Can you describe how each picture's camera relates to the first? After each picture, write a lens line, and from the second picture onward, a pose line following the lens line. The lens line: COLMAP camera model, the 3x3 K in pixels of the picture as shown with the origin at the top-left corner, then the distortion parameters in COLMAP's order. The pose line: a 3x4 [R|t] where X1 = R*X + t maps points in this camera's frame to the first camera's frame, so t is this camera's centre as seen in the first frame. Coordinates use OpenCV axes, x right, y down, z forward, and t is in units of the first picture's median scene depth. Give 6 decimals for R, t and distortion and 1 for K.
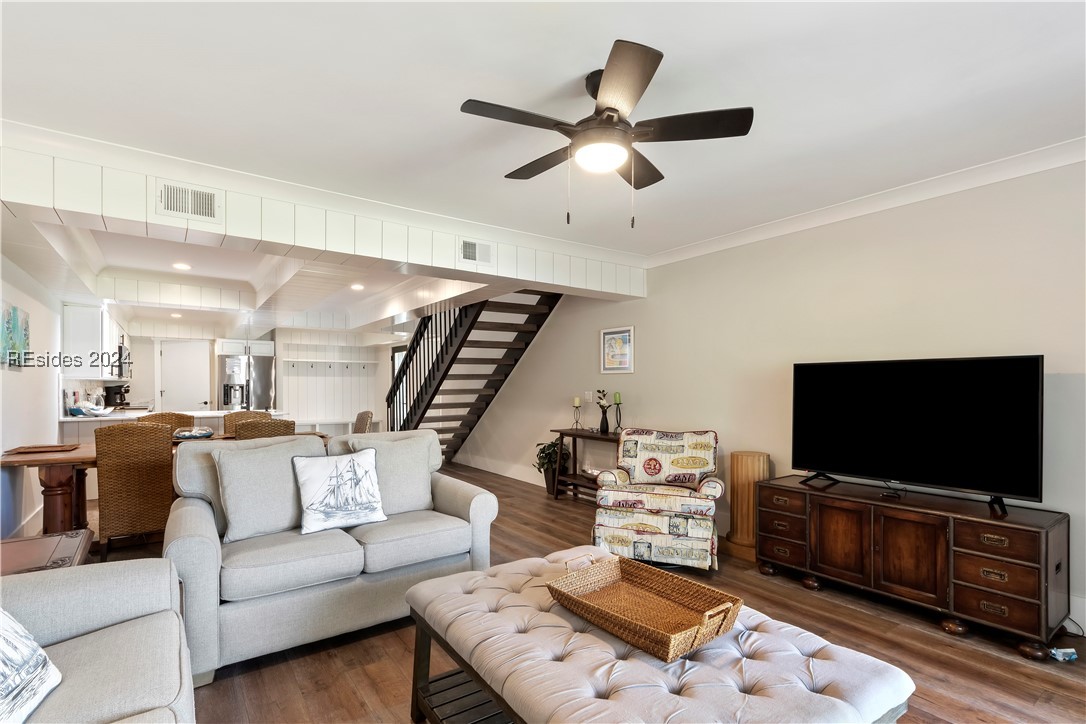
lens RADIAL K [[520.0, 0, 557.3], [0, 520.0, 387.4], [0, 0, 1]] dist [0.006120, 0.000269]
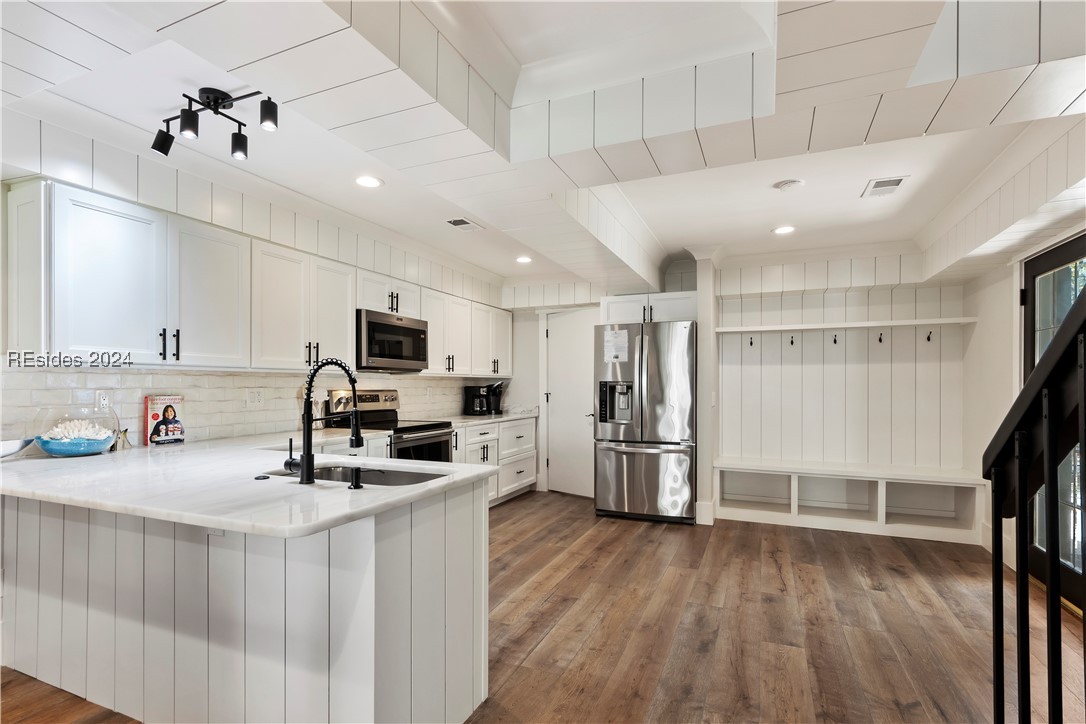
lens RADIAL K [[520.0, 0, 544.7], [0, 520.0, 371.4], [0, 0, 1]] dist [0.006120, 0.000269]
pose [[0.497778, 0.000574, -0.867304, -0.185538], [-0.010995, 0.999924, -0.005649, -0.008811], [0.867235, 0.012347, 0.497747, 0.583748]]
